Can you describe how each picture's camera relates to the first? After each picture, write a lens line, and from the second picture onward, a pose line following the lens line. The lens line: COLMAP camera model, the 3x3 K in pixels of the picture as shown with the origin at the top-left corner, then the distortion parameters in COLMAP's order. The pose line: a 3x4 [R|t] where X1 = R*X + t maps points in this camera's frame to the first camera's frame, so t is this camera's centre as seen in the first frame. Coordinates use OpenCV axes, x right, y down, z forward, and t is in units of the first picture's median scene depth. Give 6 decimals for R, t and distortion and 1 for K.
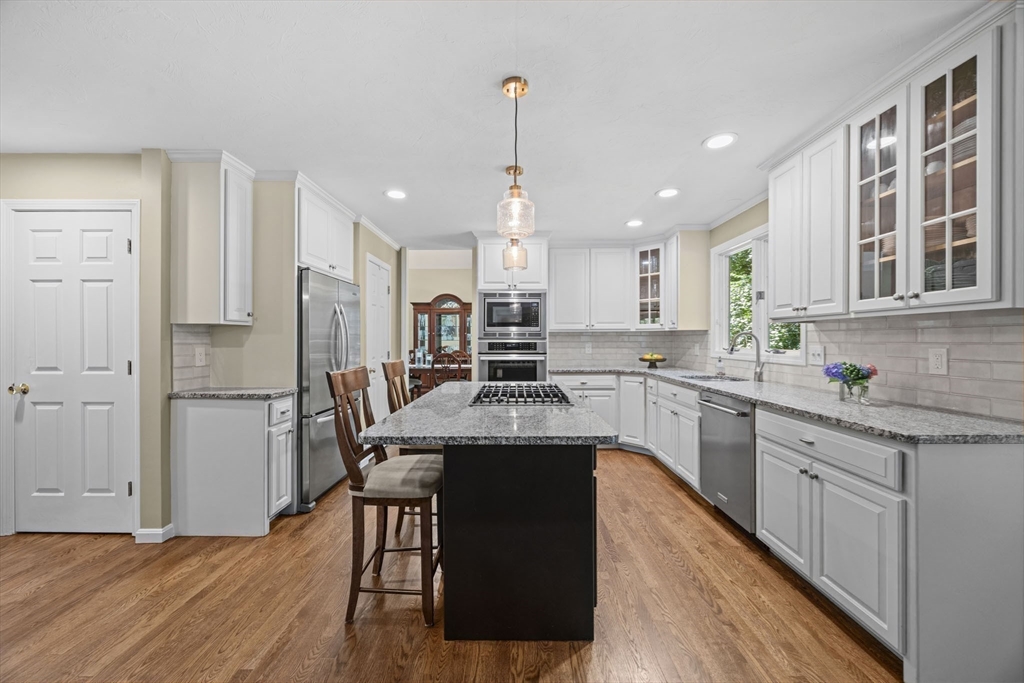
lens RADIAL K [[396.1, 0, 518.4], [0, 396.1, 340.6], [0, 0, 1]] dist [-0.001616, -0.000064]
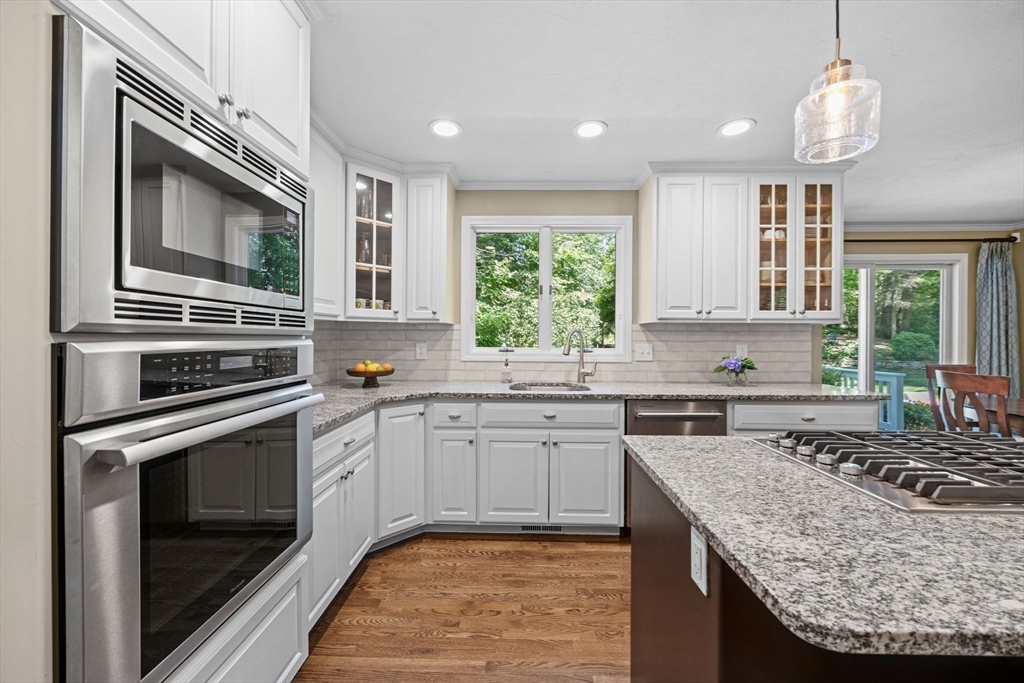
lens RADIAL K [[396.1, 0, 514.2], [0, 396.1, 339.9], [0, 0, 1]] dist [-0.001616, -0.000064]
pose [[0.023661, -0.007495, 0.999692, -0.395452], [-0.003057, 0.999967, 0.007569, -0.006064], [-0.999715, -0.003236, 0.023638, 1.339233]]
